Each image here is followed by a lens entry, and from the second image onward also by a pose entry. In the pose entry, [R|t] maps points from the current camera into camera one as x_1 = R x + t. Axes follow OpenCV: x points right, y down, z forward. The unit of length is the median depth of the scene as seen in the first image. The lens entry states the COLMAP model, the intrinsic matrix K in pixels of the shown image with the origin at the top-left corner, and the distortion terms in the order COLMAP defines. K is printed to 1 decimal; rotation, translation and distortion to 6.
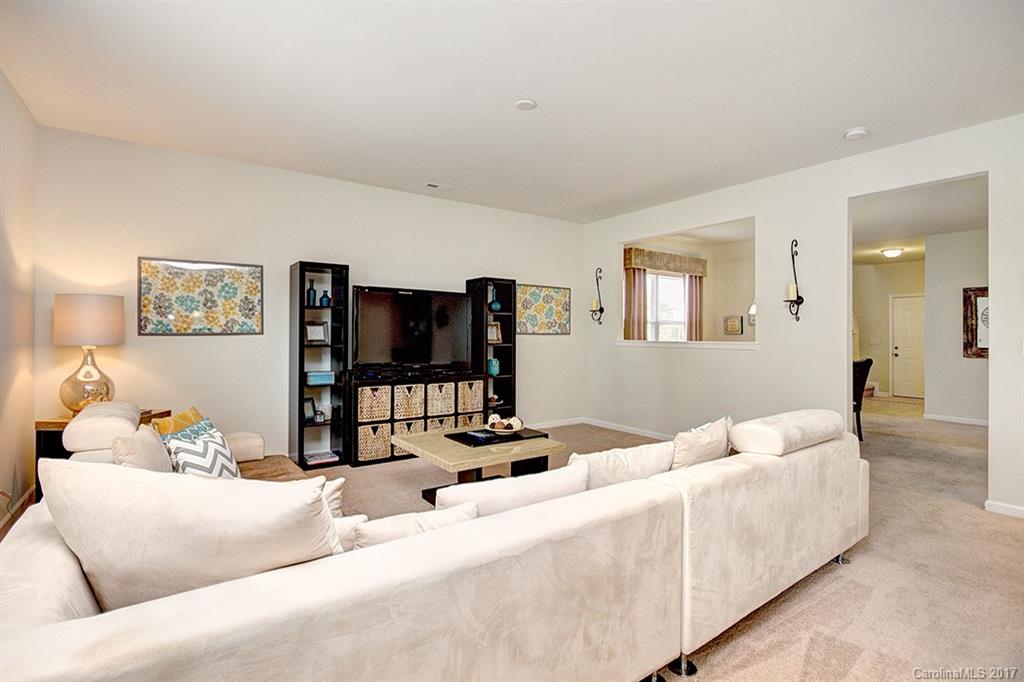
lens RADIAL K [[485.1, 0, 519.3], [0, 485.1, 342.9], [0, 0, 1]] dist [-0.004400, -0.000040]
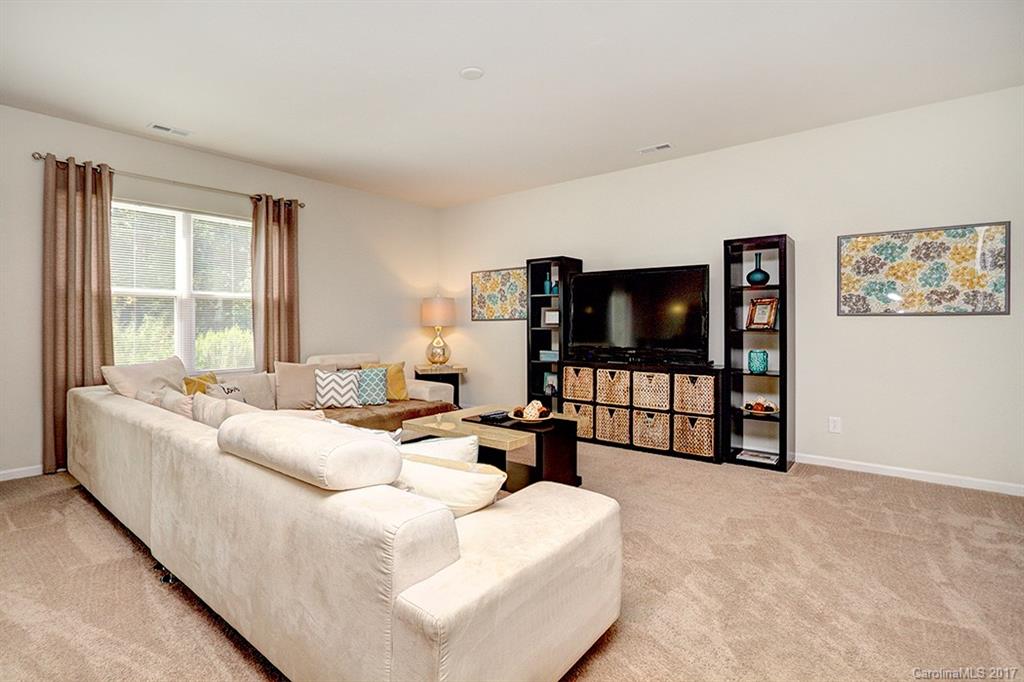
lens RADIAL K [[485.1, 0, 478.7], [0, 485.1, 326.4], [0, 0, 1]] dist [-0.004400, -0.000040]
pose [[0.258840, 0.008093, -0.965886, 0.637012], [-0.005403, 0.999961, 0.006931, -0.006492], [0.965905, 0.003425, 0.258874, 0.485946]]
